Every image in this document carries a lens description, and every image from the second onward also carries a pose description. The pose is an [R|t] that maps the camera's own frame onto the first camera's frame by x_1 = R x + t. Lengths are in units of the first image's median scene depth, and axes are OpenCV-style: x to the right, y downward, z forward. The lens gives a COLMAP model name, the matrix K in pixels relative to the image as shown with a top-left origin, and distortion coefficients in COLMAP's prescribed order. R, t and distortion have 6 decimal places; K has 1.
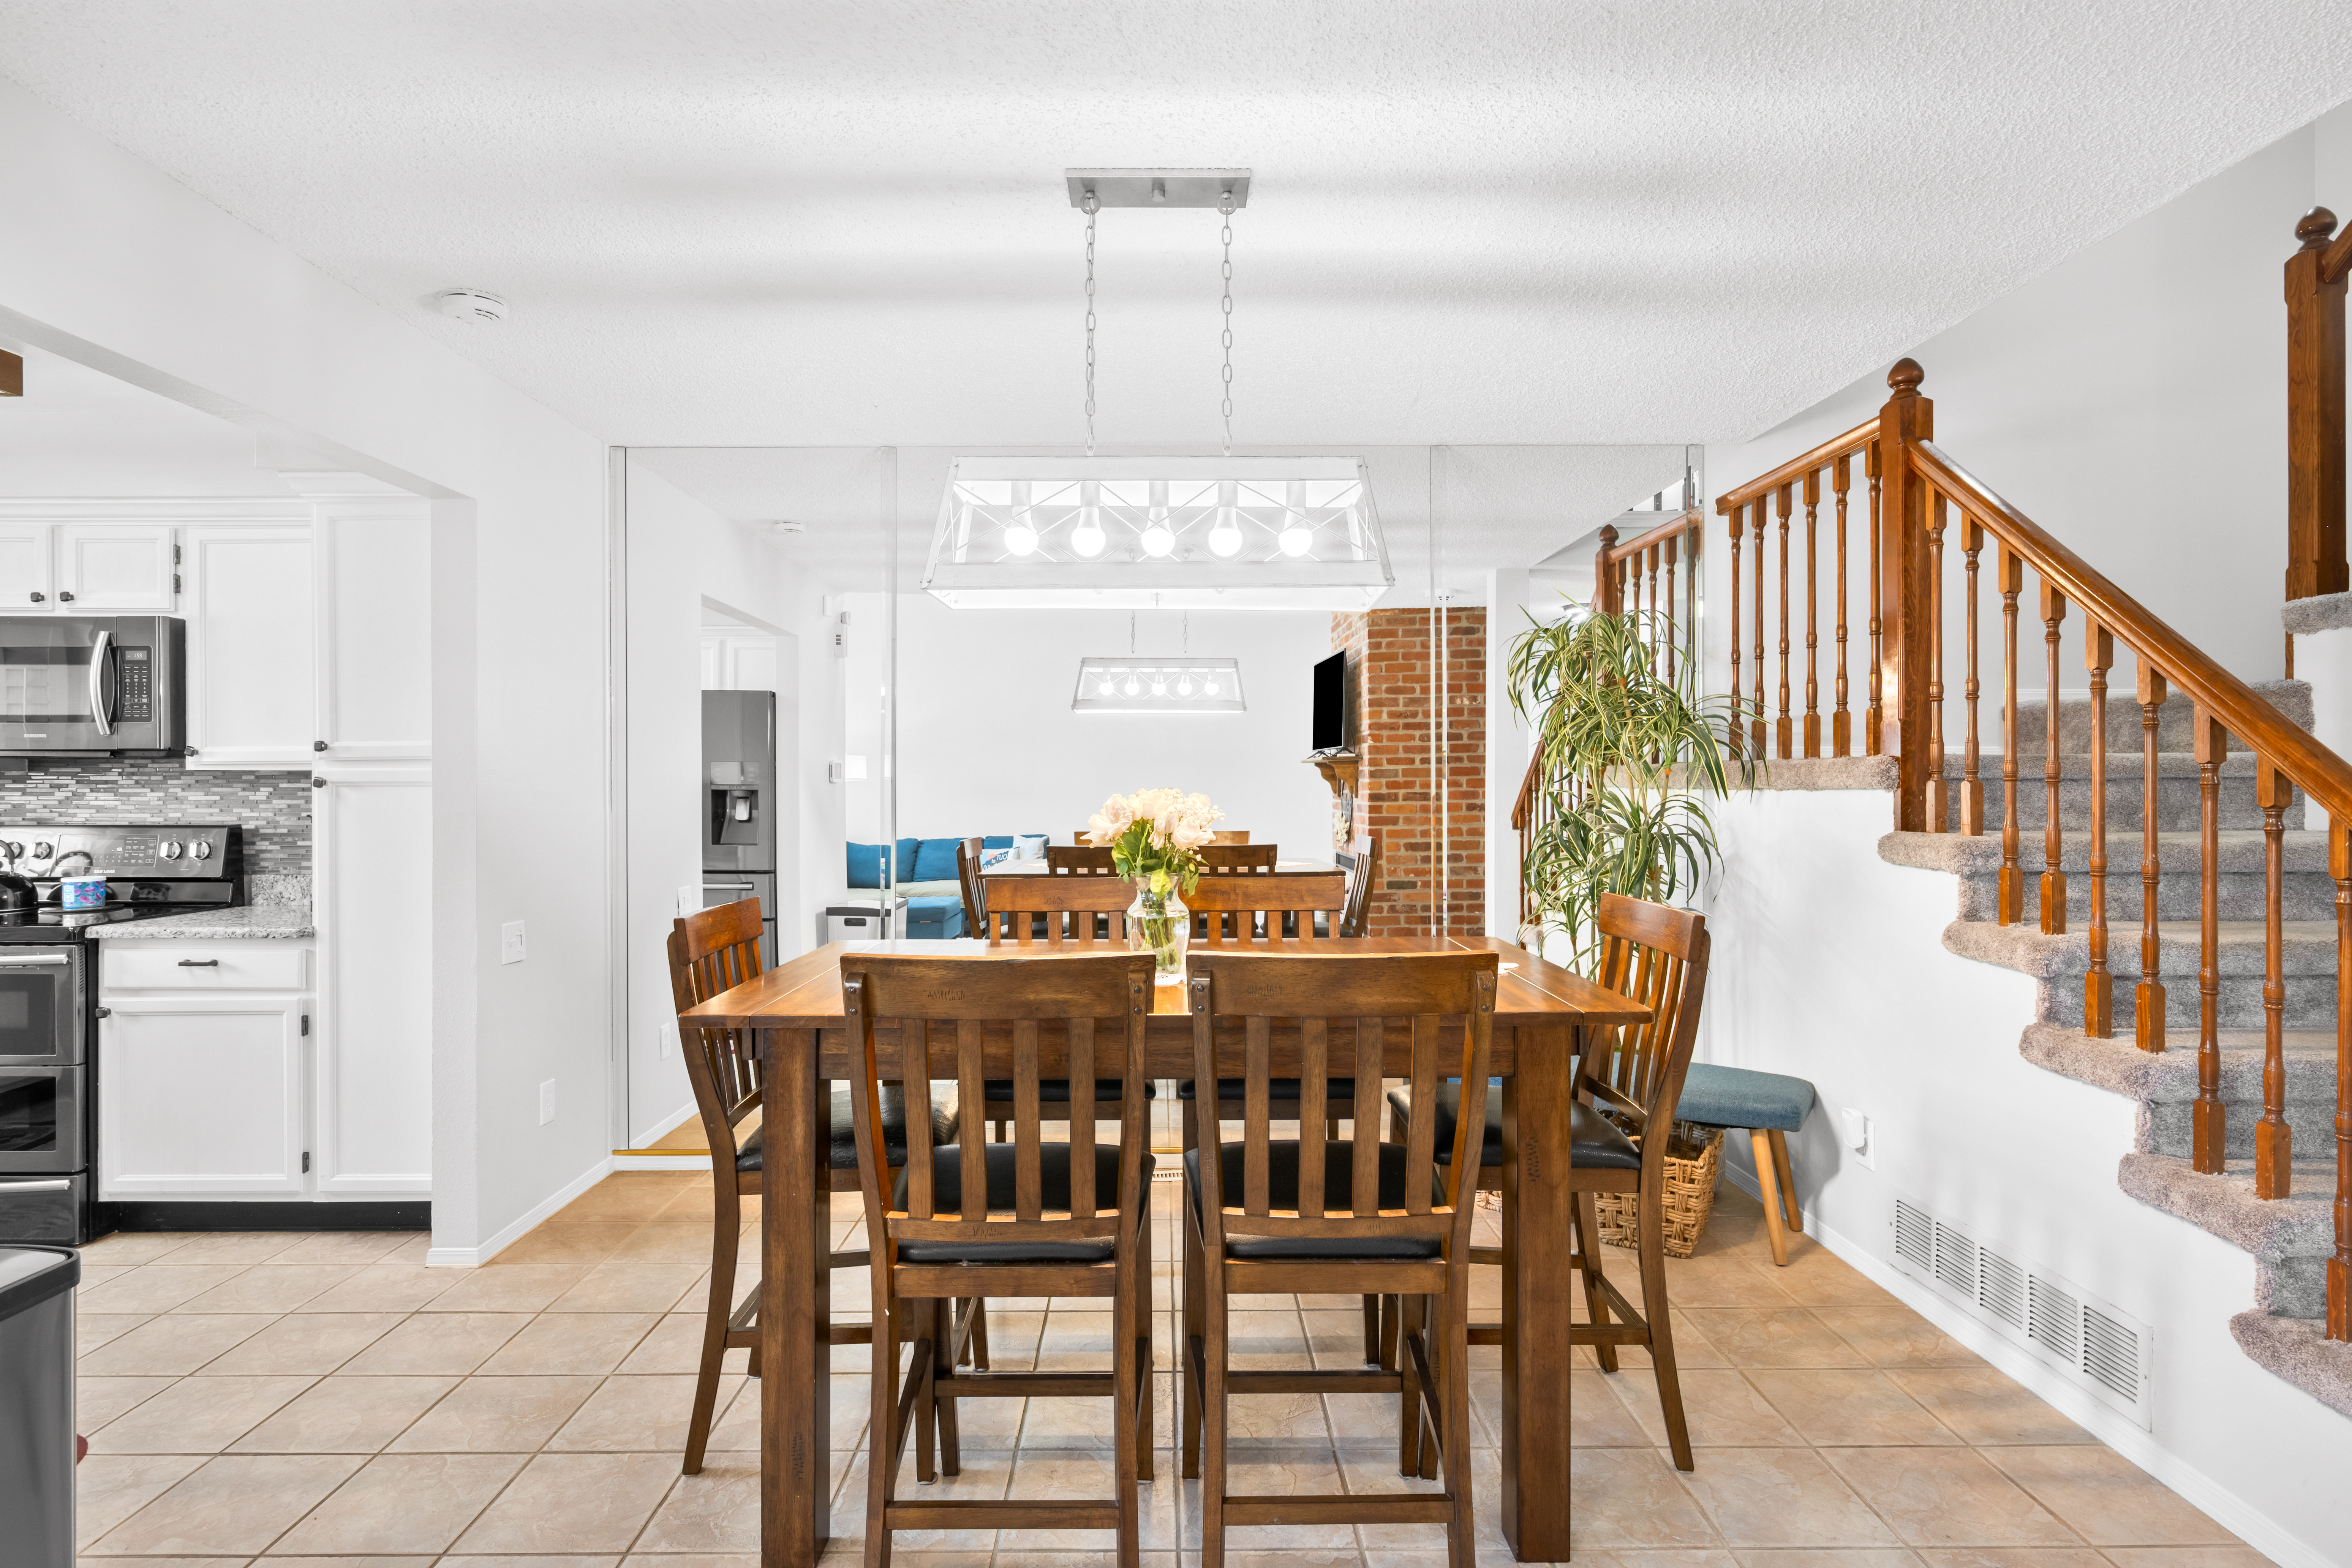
lens RADIAL K [[1230.2, 0, 1169.1], [0, 1230.2, 777.6], [0, 0, 1]] dist [-0.000128, 0.000006]
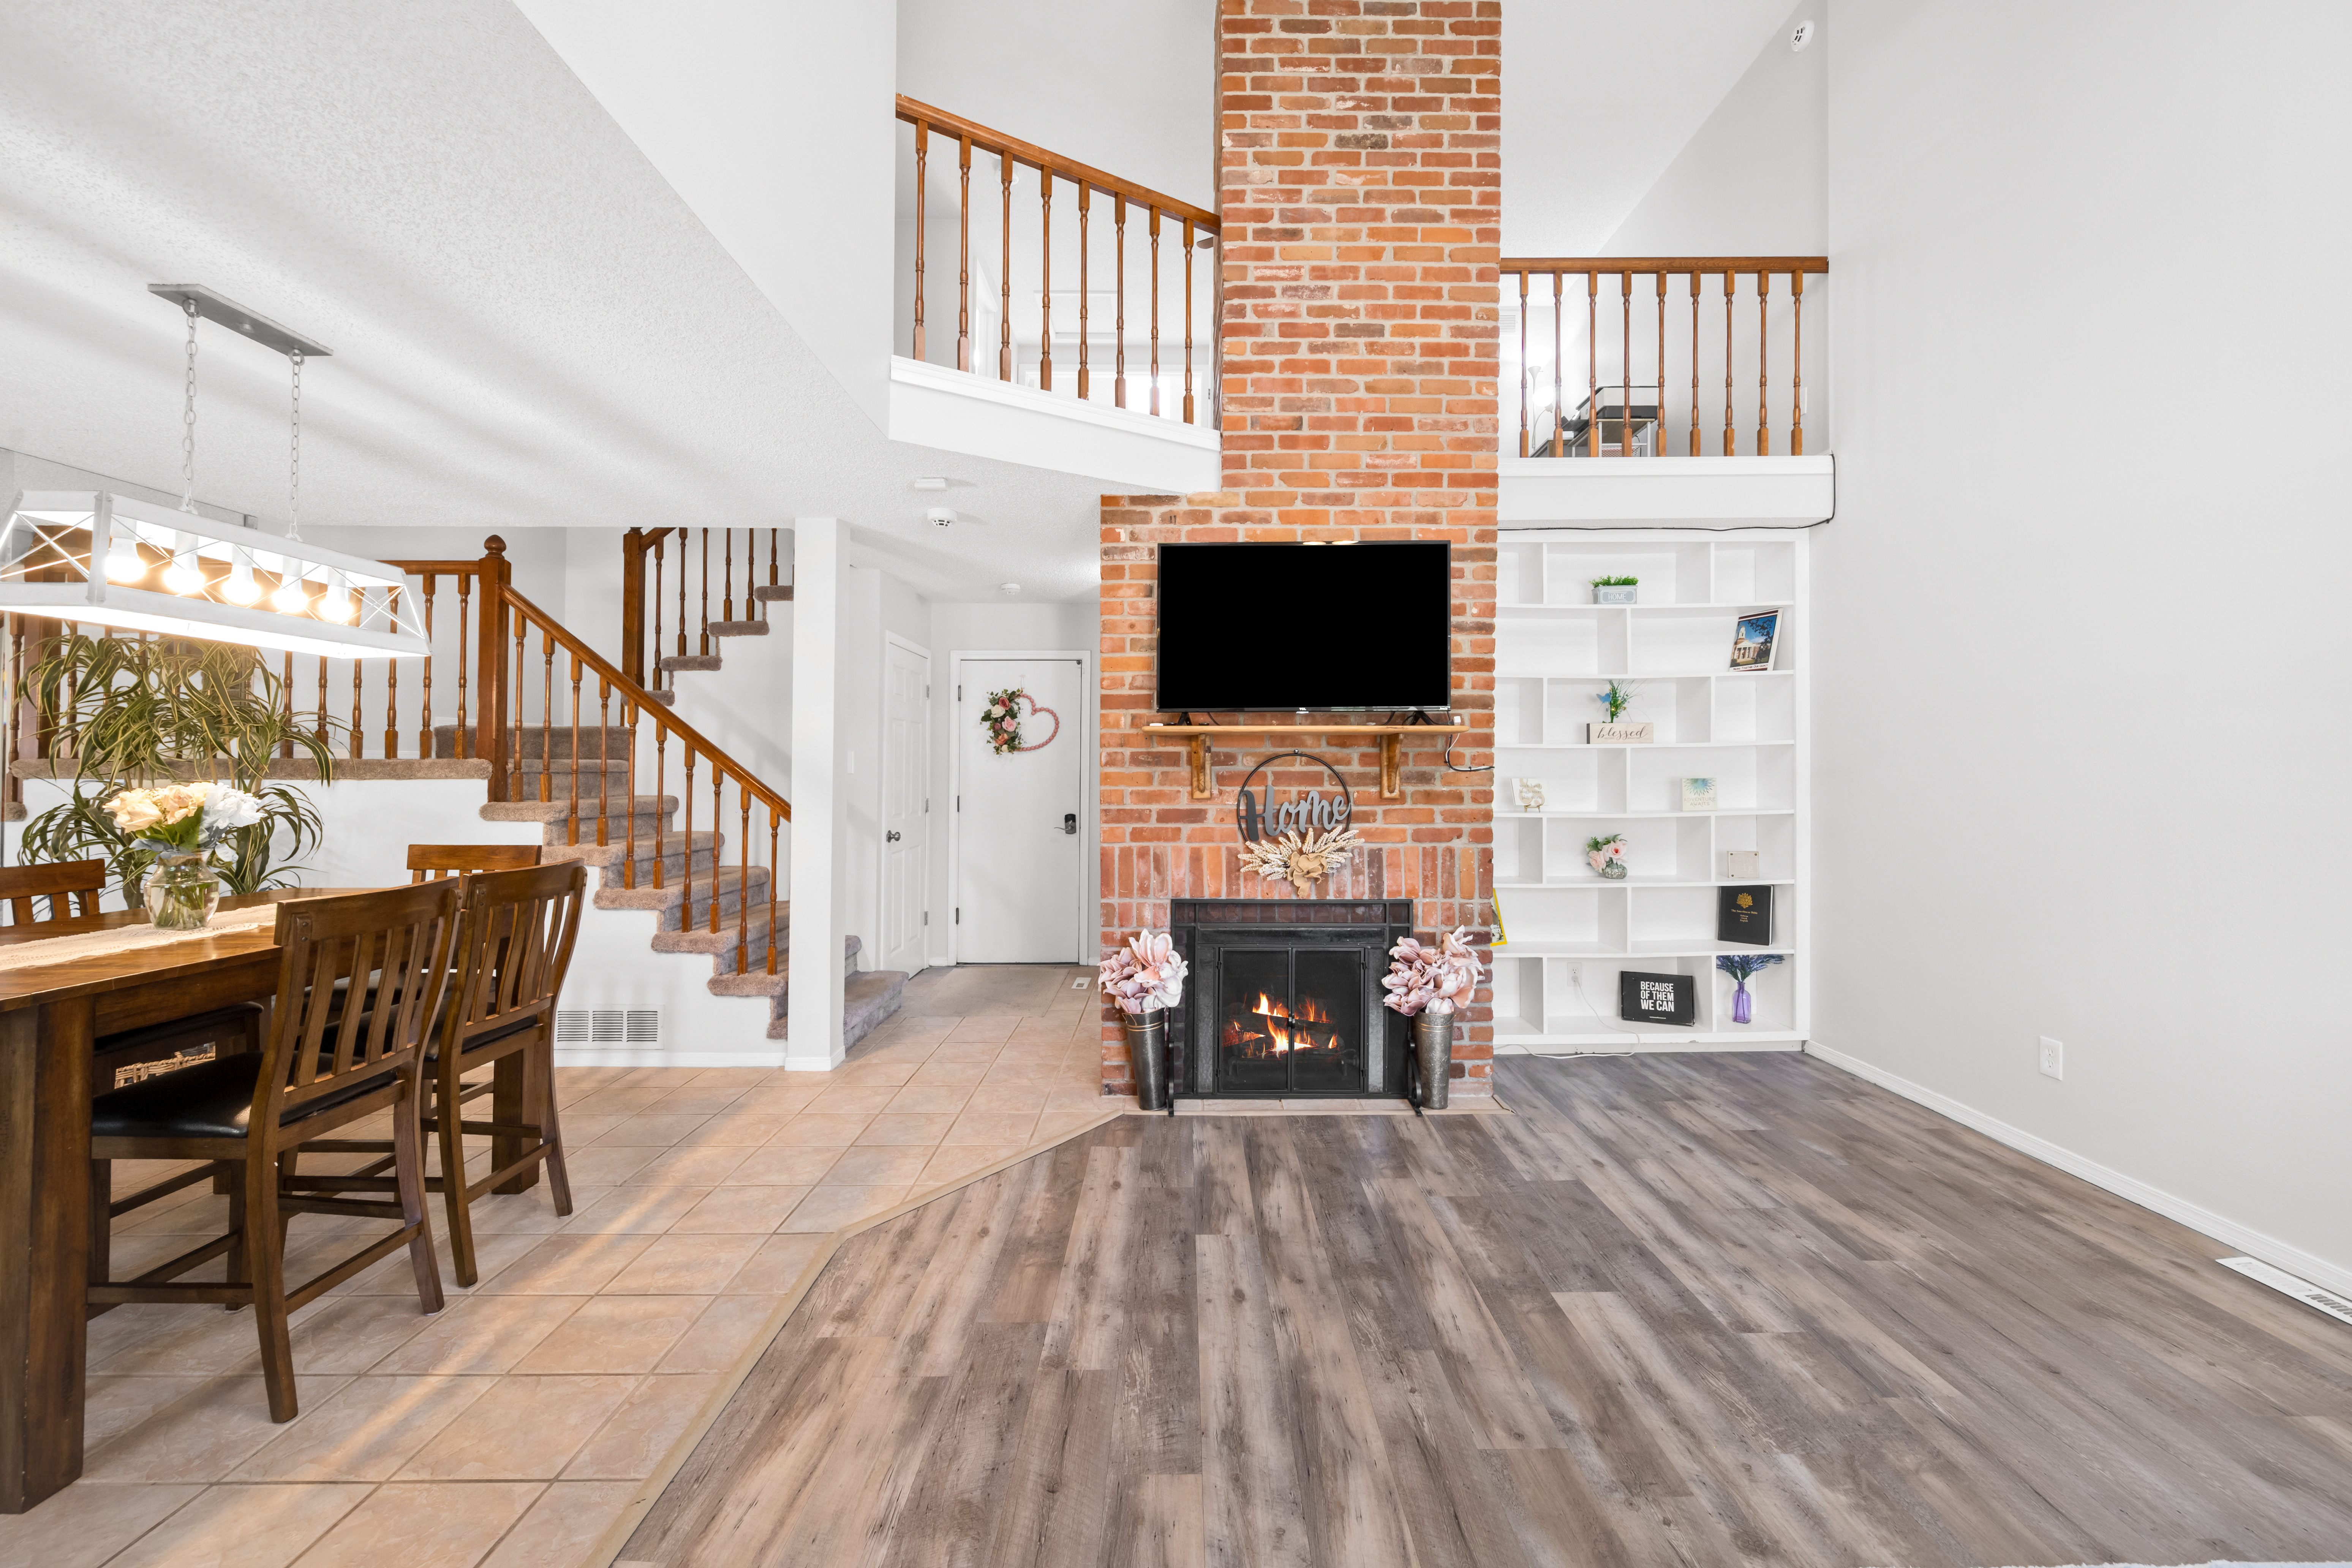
lens RADIAL K [[933.4, 0, 1192.9], [0, 933.4, 762.6], [0, 0, 1]] dist [-0.000303, -0.000192]
pose [[0.001102, 0.011249, 0.999936, -0.662018], [-0.005421, 0.999922, -0.011242, -0.002914], [-0.999985, -0.005409, 0.001163, -0.008065]]
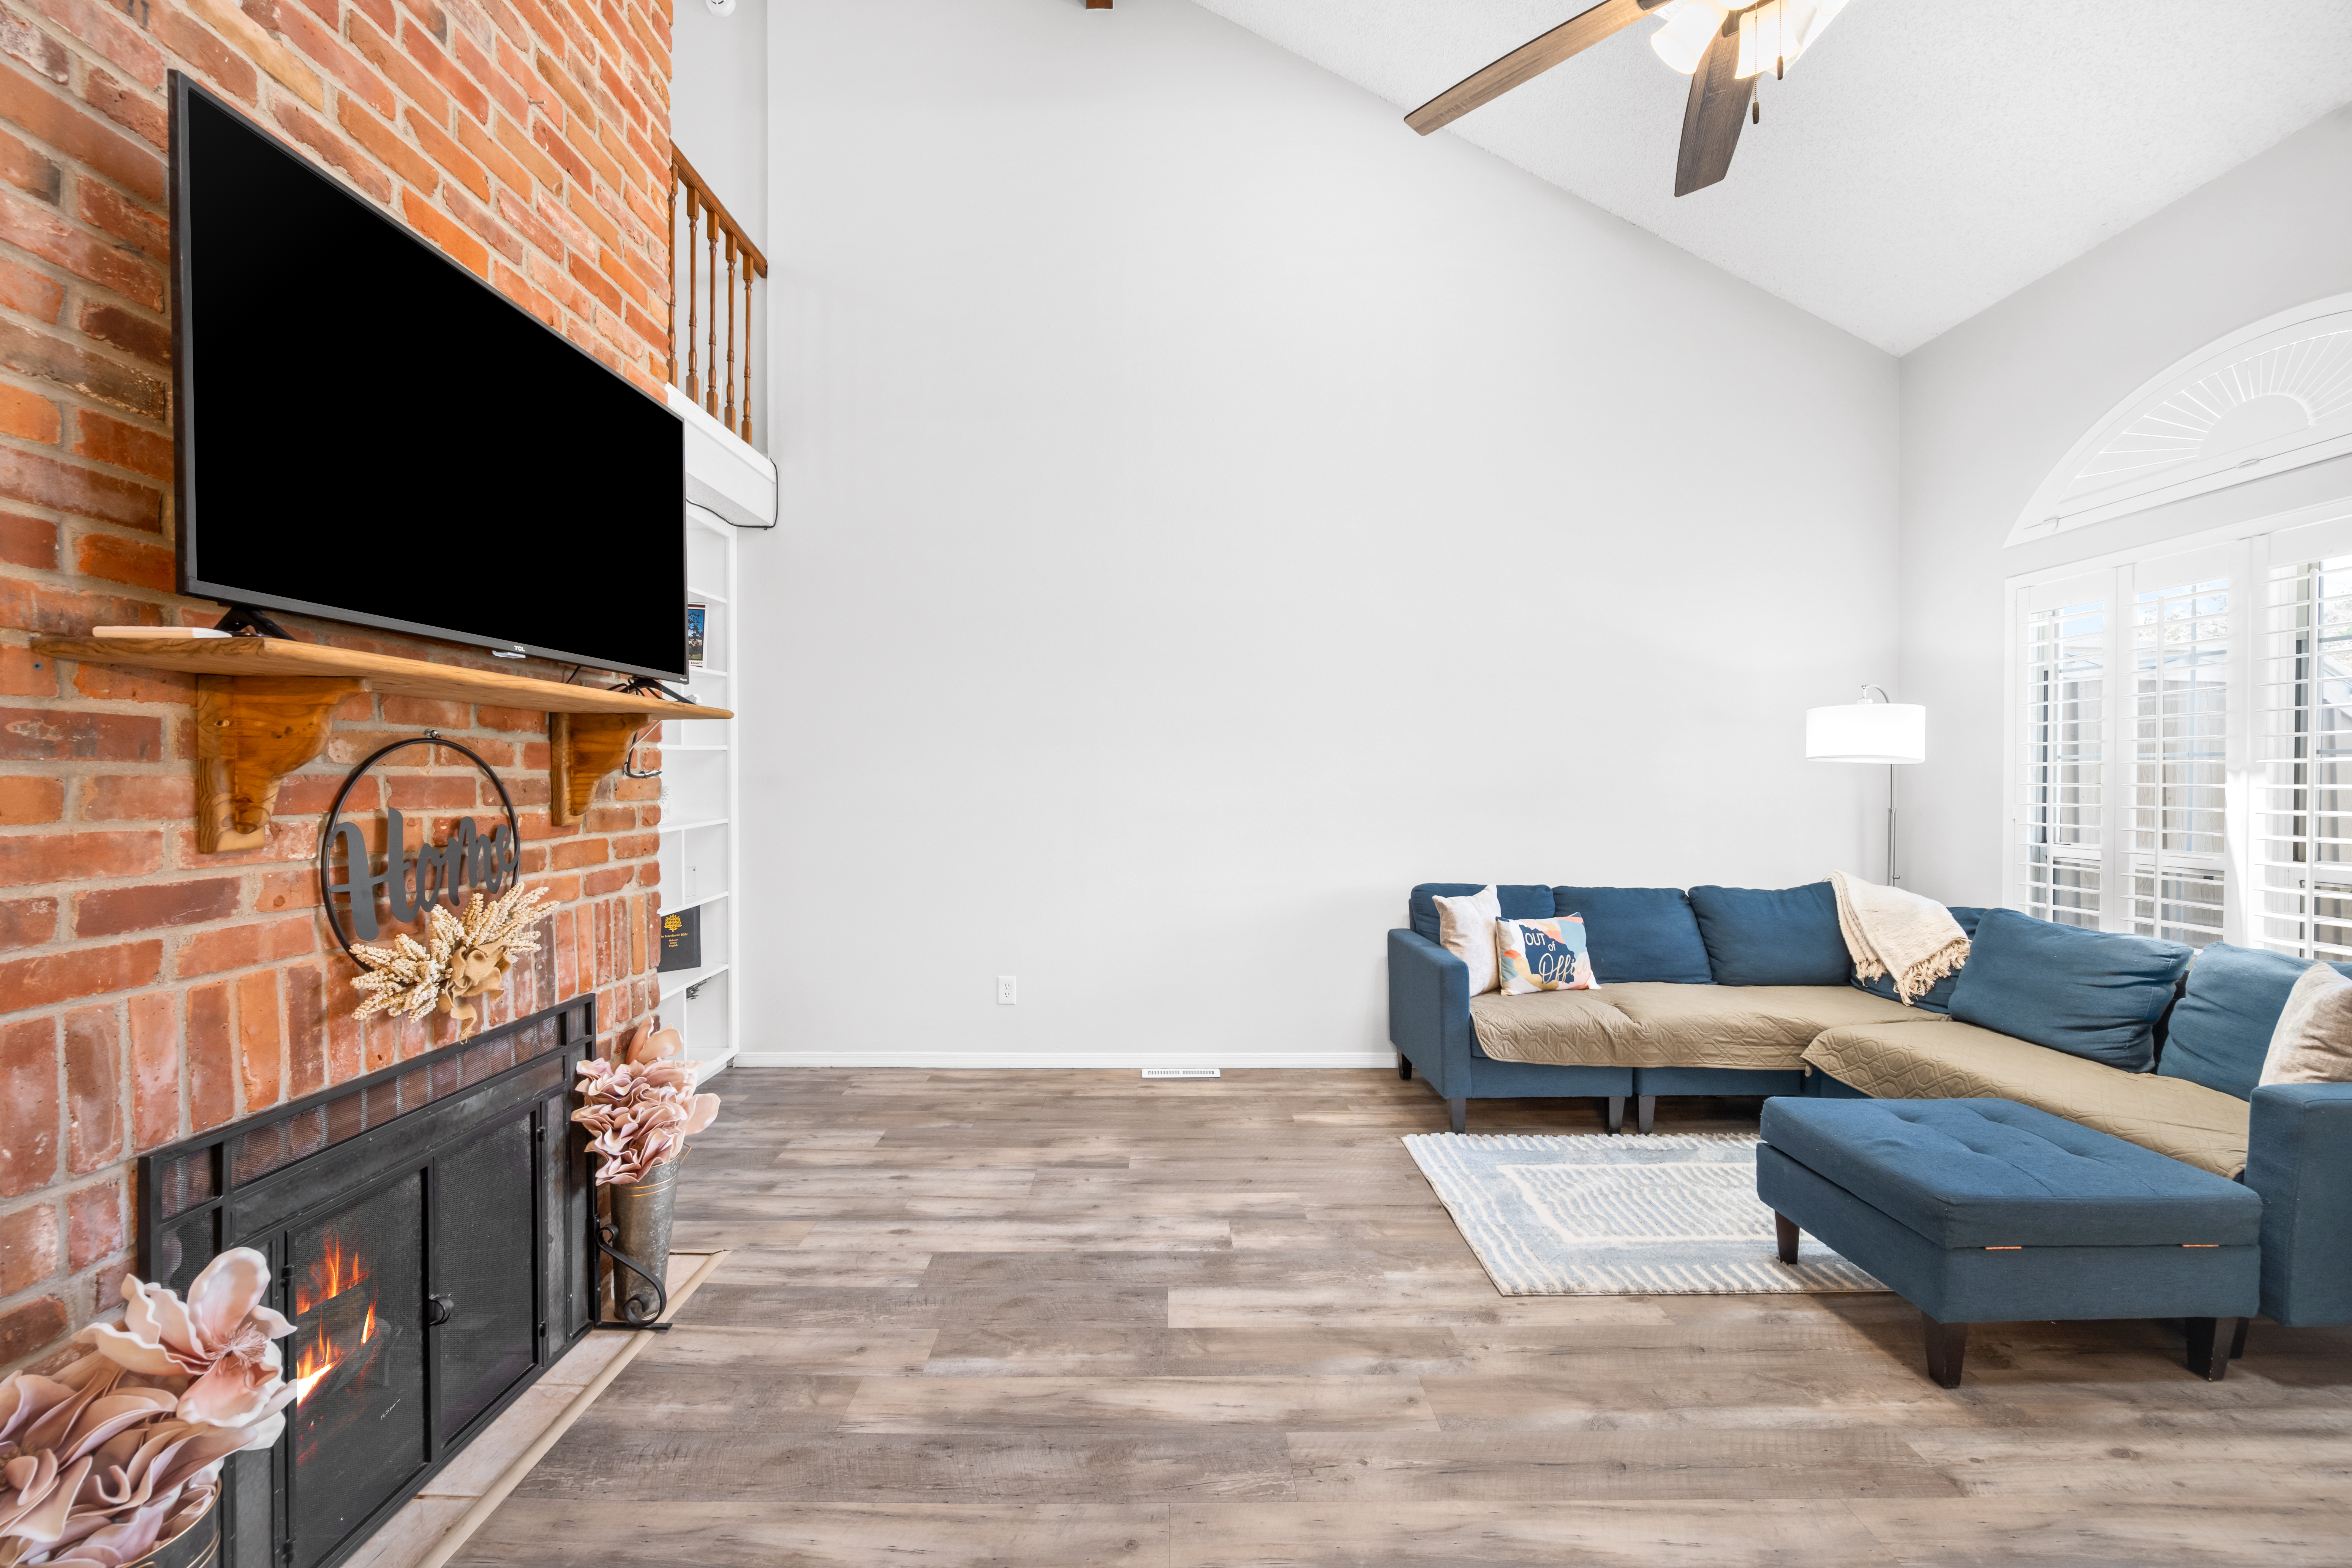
lens RADIAL K [[933.4, 0, 1153.4], [0, 933.4, 795.6], [0, 0, 1]] dist [-0.000303, -0.000192]
pose [[-0.999863, 0.001273, 0.016497, 0.005021], [0.001473, 0.999926, 0.012088, -0.000999], [-0.016480, 0.012110, -0.999791, 0.361127]]
